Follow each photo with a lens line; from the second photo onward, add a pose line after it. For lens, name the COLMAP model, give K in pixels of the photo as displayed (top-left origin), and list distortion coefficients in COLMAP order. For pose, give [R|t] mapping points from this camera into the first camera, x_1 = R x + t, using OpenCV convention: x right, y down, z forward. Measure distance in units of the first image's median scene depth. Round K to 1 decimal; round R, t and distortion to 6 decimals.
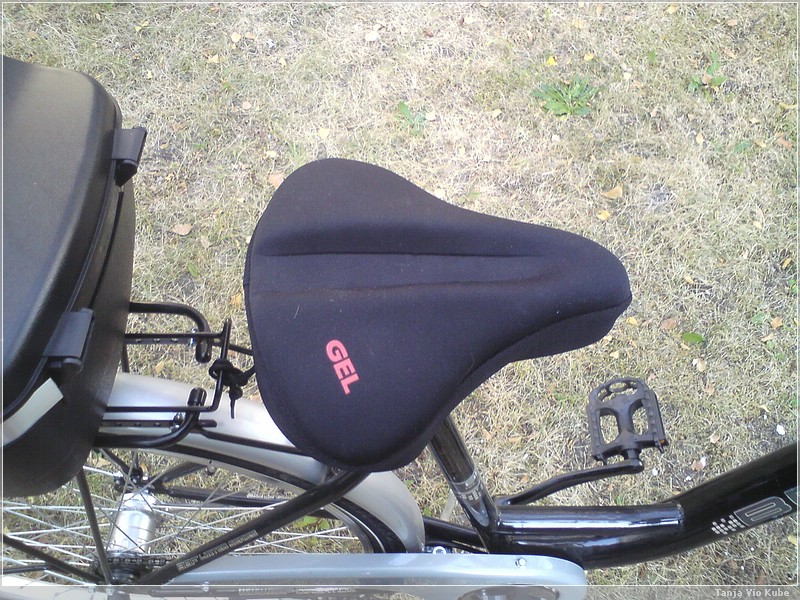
lens RADIAL K [[671.9, 0, 400.0], [0, 671.9, 300.0], [0, 0, 1]] dist [-0.004162, -0.000032]
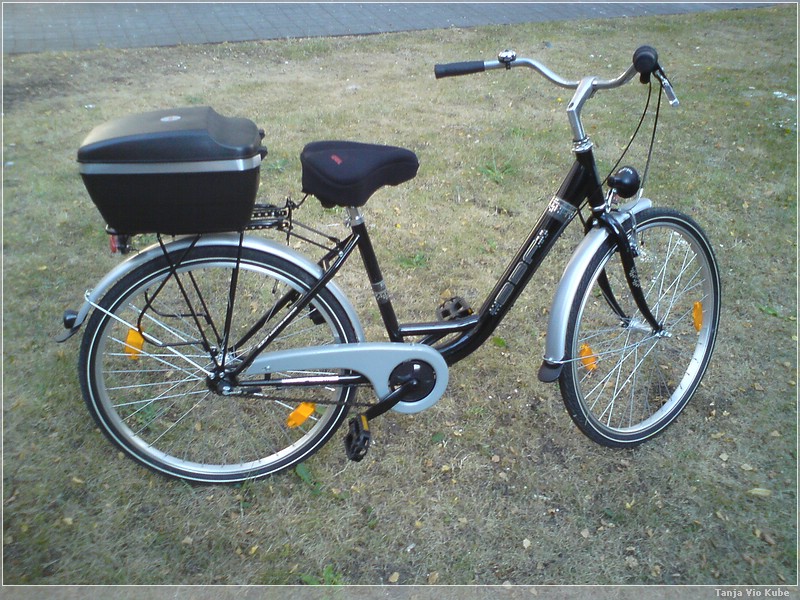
lens RADIAL K [[671.9, 0, 400.0], [0, 671.9, 300.0], [0, 0, 1]] dist [-0.004162, -0.000032]
pose [[0.979426, -0.060122, 0.192639, -0.138588], [0.147840, 0.863523, -0.482152, 0.707966], [-0.137361, 0.500712, 0.854646, -0.479482]]
